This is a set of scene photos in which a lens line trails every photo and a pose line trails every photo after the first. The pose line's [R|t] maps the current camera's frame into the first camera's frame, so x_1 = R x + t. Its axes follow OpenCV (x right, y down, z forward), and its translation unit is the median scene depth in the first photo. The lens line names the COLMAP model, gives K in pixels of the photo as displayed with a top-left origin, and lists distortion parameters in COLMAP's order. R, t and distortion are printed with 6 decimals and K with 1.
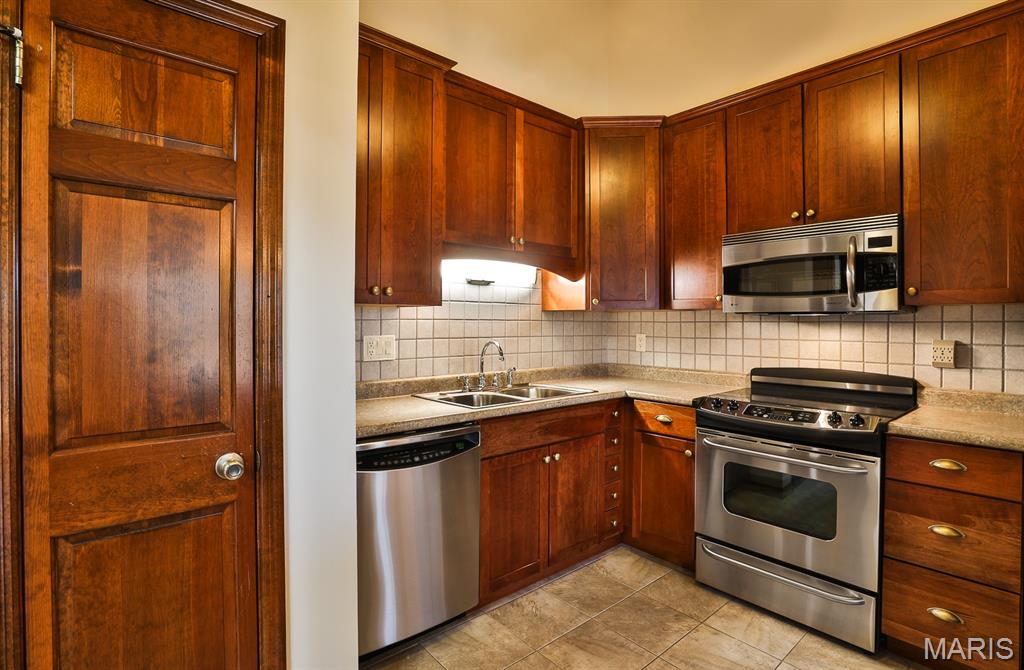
lens RADIAL K [[520.6, 0, 512.0], [0, 520.6, 335.0], [0, 0, 1]] dist [-0.001460, -0.000311]
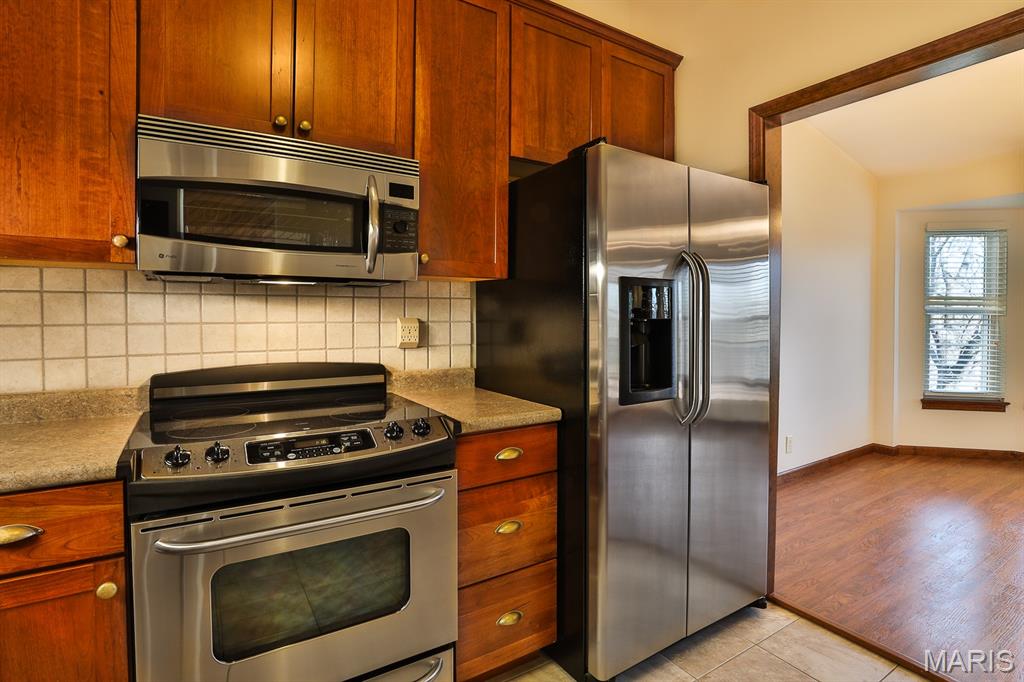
lens RADIAL K [[492.8, 0, 513.8], [0, 492.8, 323.3], [0, 0, 1]] dist [-0.024360, 0.000723]
pose [[0.154006, -0.017640, 0.987912, 0.005108], [0.022399, 0.999646, 0.014357, 0.011264], [-0.987816, 0.019917, 0.154347, 0.699022]]
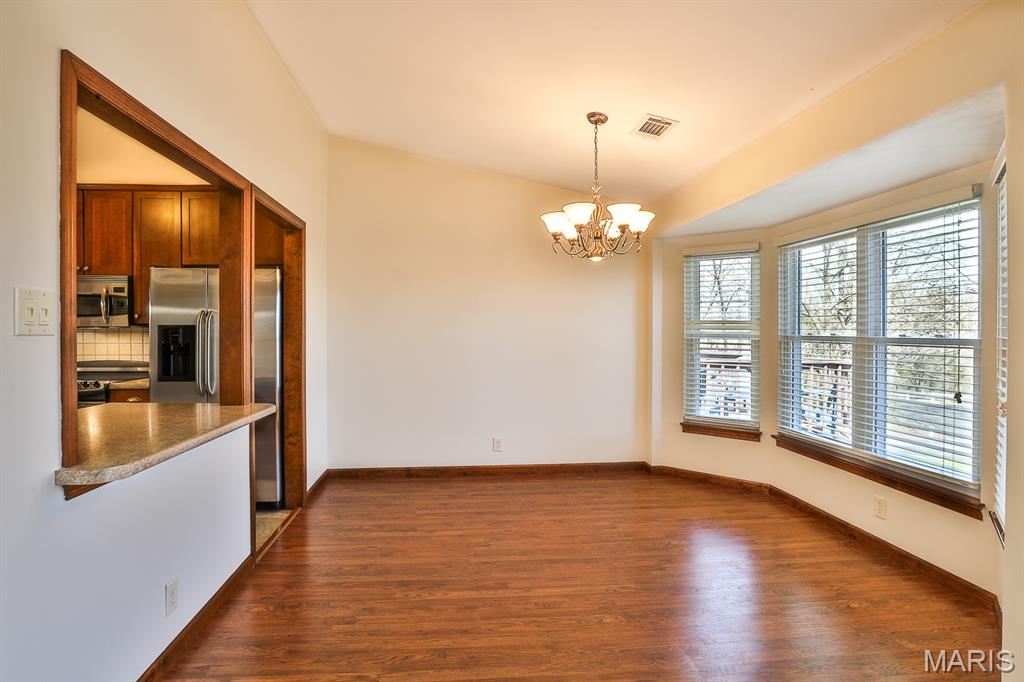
lens RADIAL K [[517.2, 0, 494.3], [0, 517.2, 334.6], [0, 0, 1]] dist [-0.031622, 0.000134]
pose [[0.597677, -0.008178, 0.801695, 0.044447], [0.020113, 0.999786, -0.004795, 0.017728], [-0.801485, 0.018991, 0.597714, -1.130420]]
